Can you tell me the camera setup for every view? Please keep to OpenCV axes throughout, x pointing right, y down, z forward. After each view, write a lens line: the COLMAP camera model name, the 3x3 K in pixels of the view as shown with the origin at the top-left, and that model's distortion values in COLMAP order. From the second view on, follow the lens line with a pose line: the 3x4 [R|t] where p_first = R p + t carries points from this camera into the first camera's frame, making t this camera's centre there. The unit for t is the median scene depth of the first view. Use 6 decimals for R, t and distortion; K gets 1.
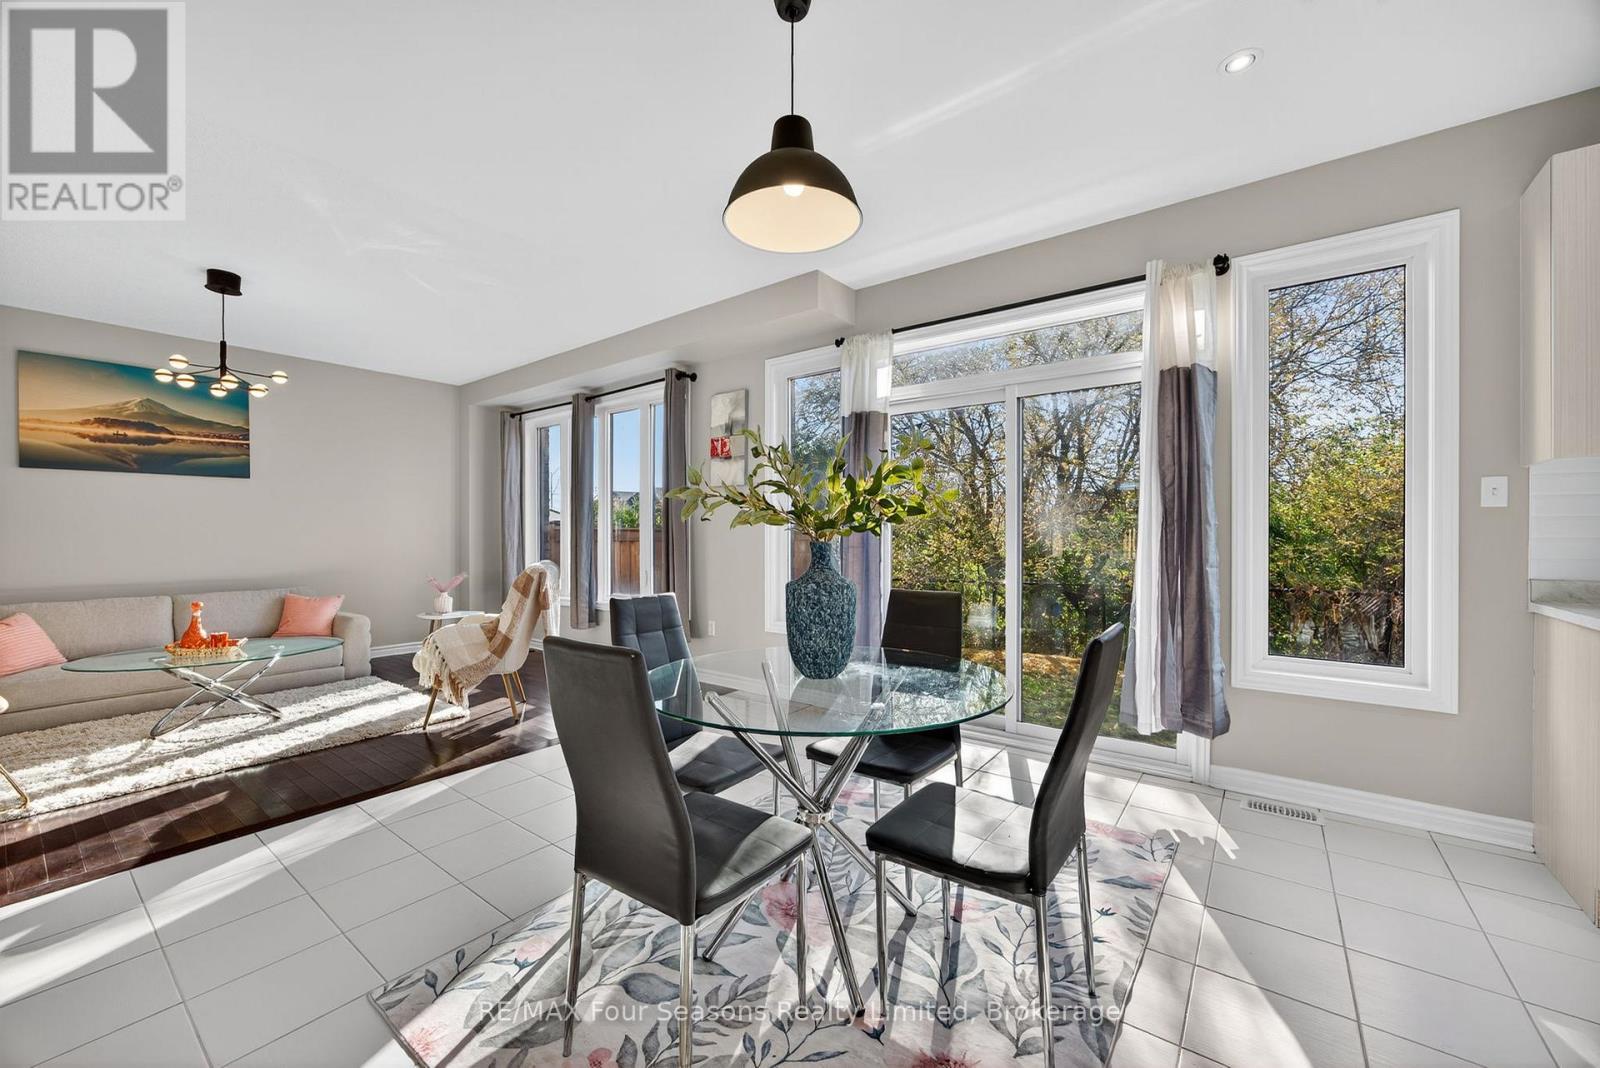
lens RADIAL K [[616.4, 0, 801.9], [0, 616.4, 534.2], [0, 0, 1]] dist [-0.007914, 0.000592]
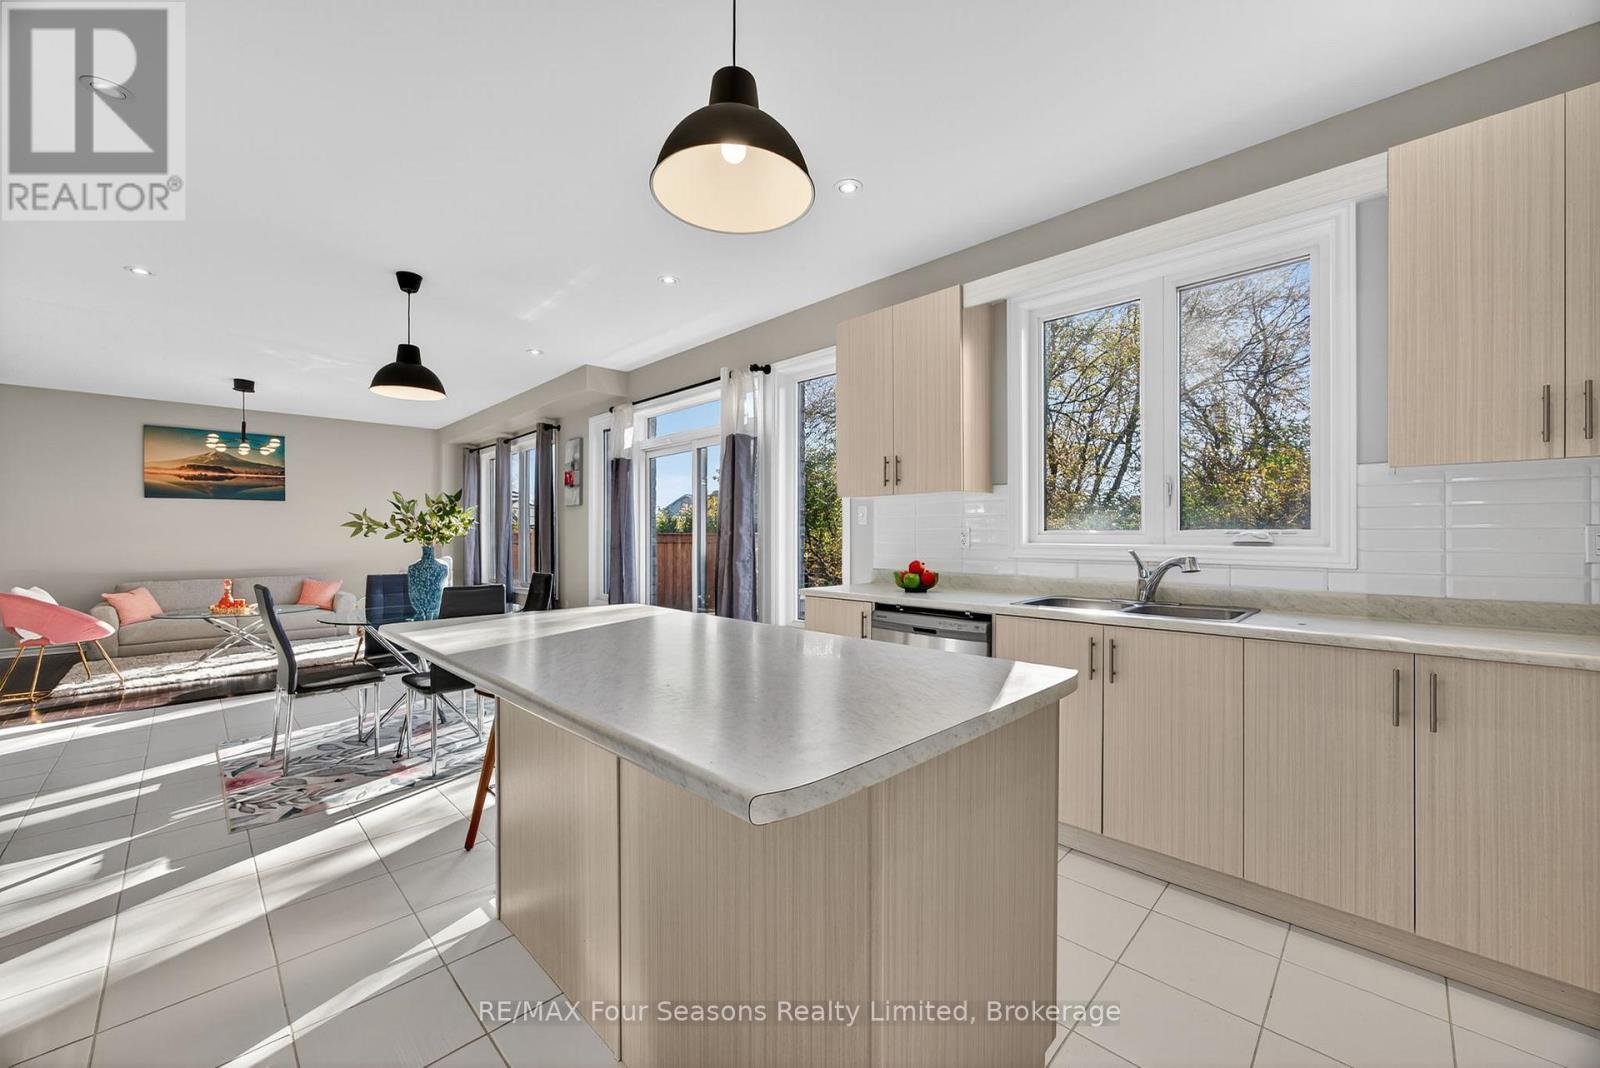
lens RADIAL K [[616.4, 0, 799.5], [0, 616.4, 533.3], [0, 0, 1]] dist [-0.007914, 0.000592]
pose [[0.990256, 0.001822, -0.139244, 0.635532], [-0.003152, 0.999951, -0.009332, -0.003663], [0.139220, 0.009680, 0.990214, -0.348298]]
